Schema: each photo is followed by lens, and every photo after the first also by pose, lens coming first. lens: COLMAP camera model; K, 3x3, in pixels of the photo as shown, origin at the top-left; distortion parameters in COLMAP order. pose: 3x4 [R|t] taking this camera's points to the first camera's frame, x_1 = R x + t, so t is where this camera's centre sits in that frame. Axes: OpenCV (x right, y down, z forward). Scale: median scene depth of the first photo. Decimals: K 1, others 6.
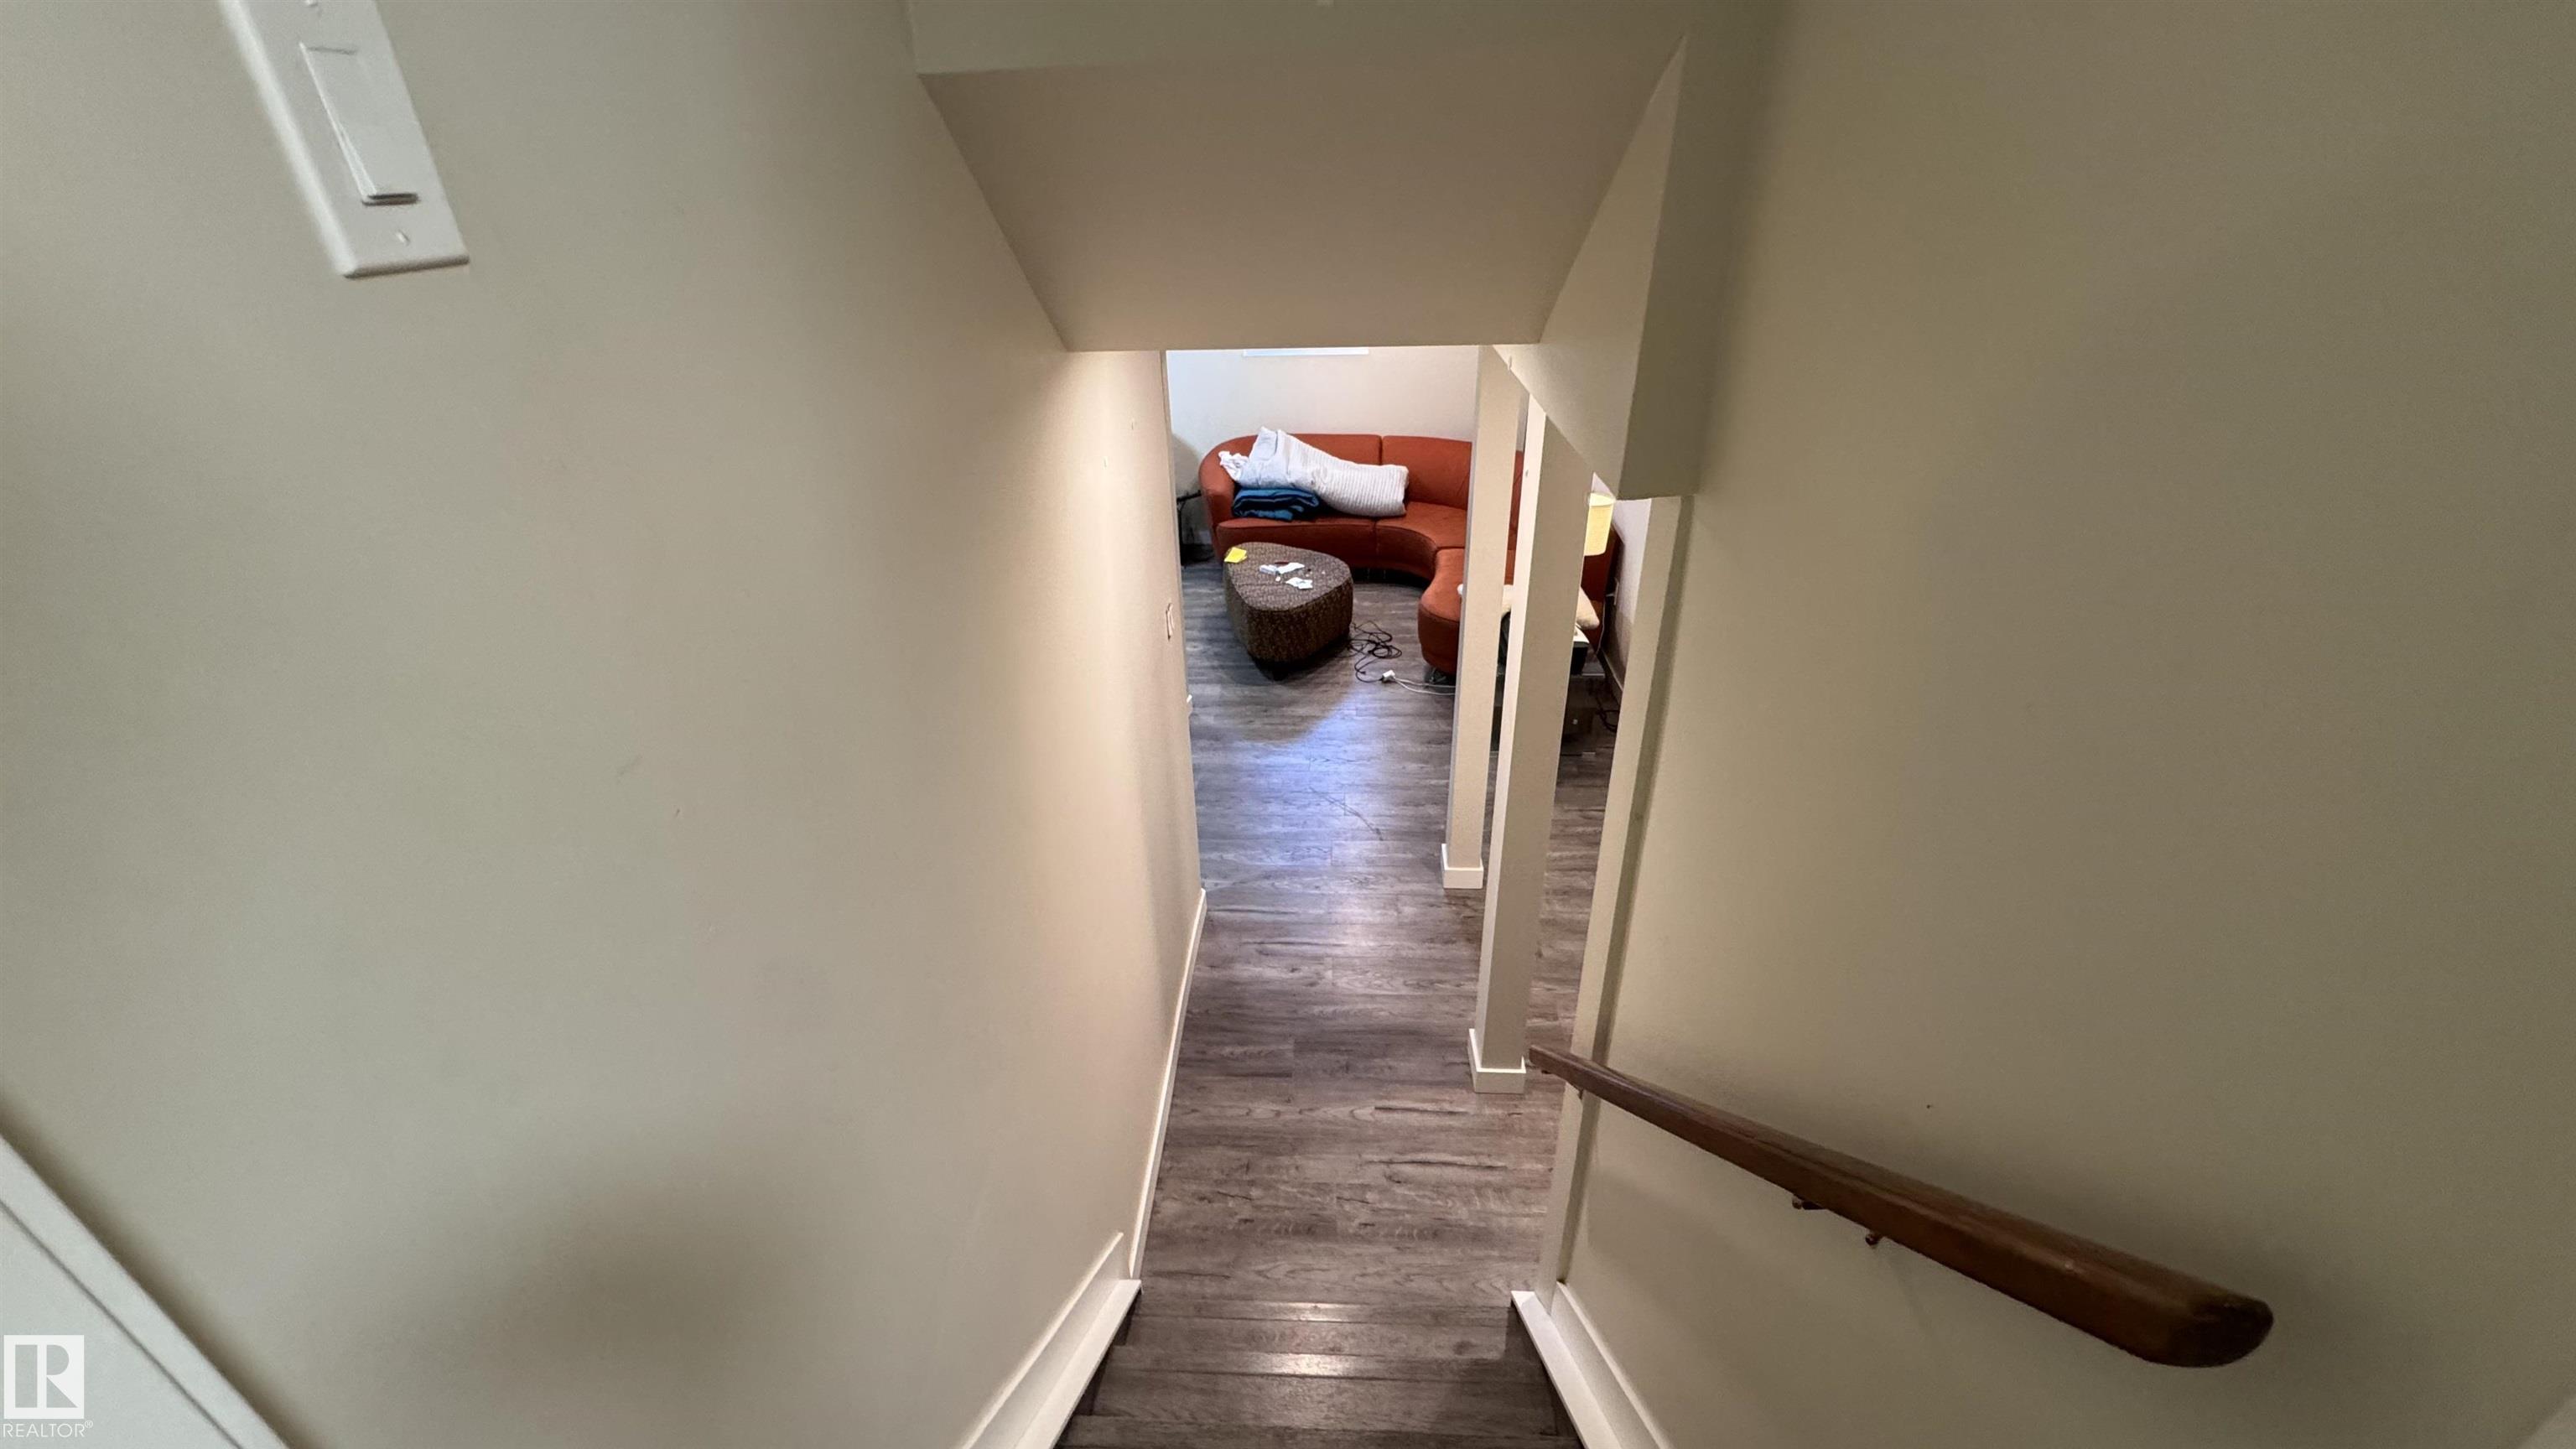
lens RADIAL K [[1035.0, 0, 1277.6], [0, 1035.0, 720.2], [0, 0, 1]] dist [-0.001462, 0.000003]
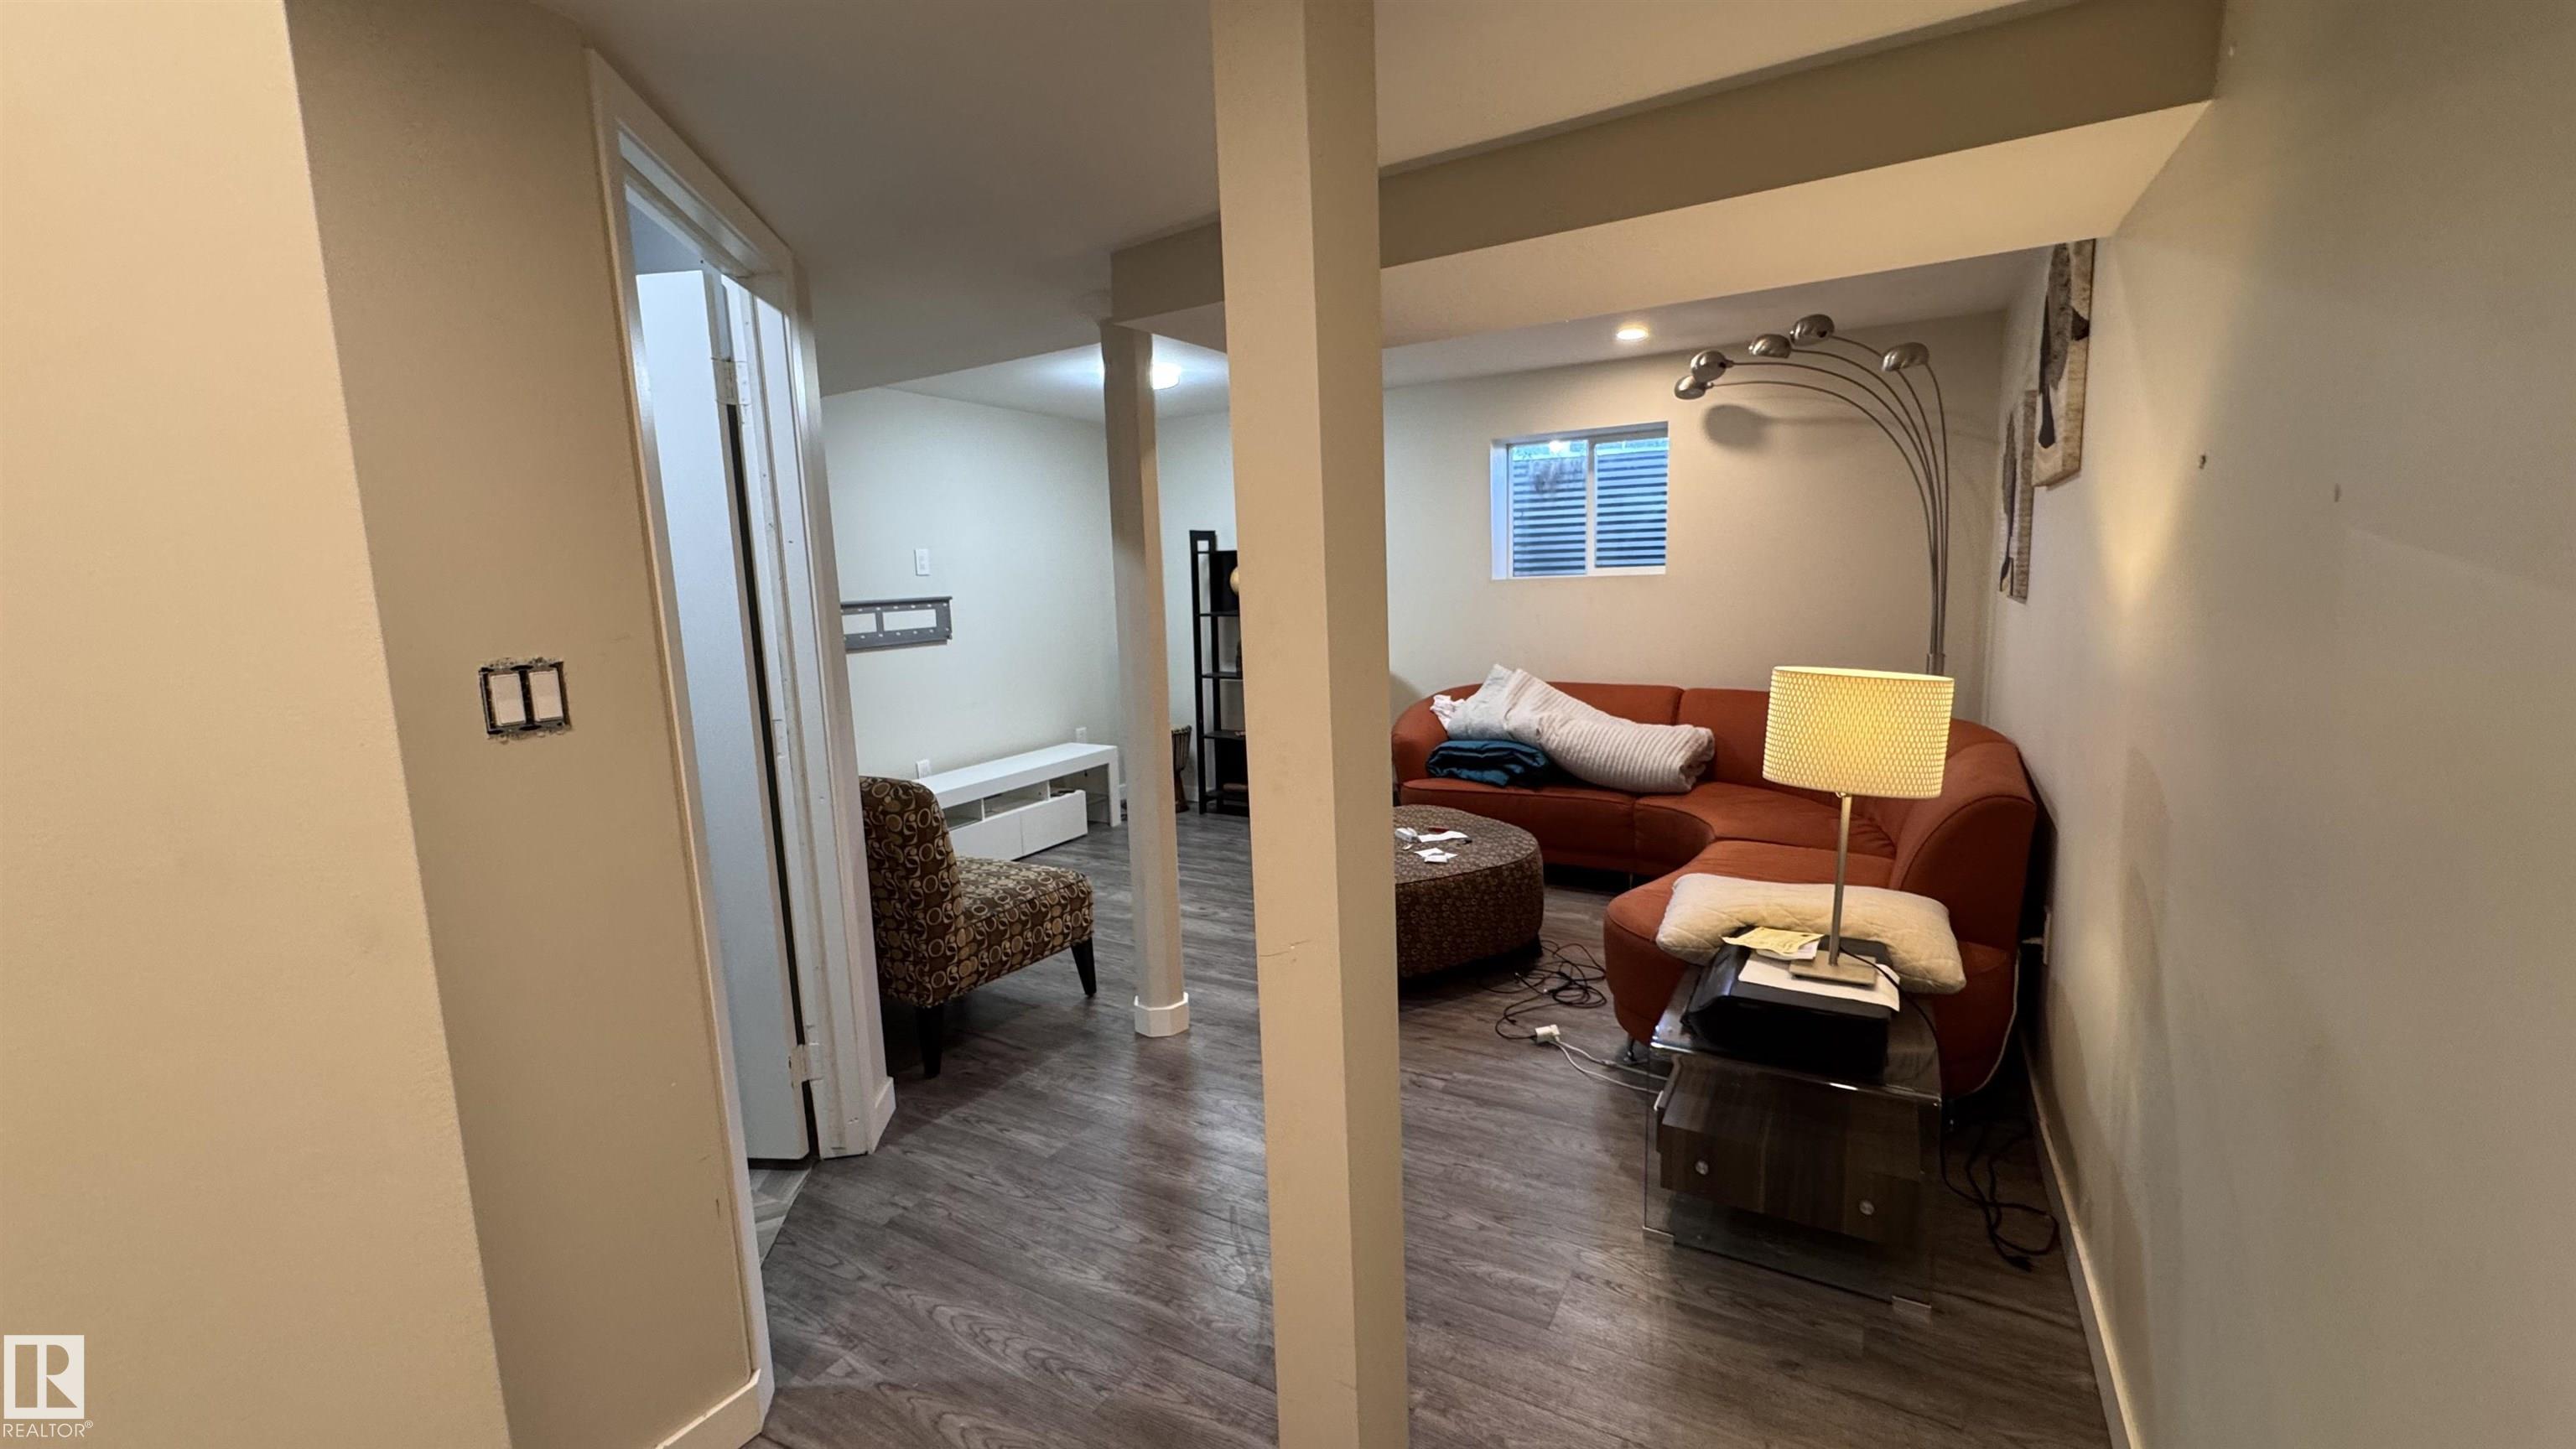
lens RADIAL K [[1035.0, 0, 1277.6], [0, 1035.0, 720.2], [0, 0, 1]] dist [-0.001462, 0.000003]
pose [[0.890872, 0.052897, -0.451164, 0.183379], [-0.200092, 0.937349, -0.285203, -0.011725], [0.407812, 0.344354, 0.845642, 0.357888]]
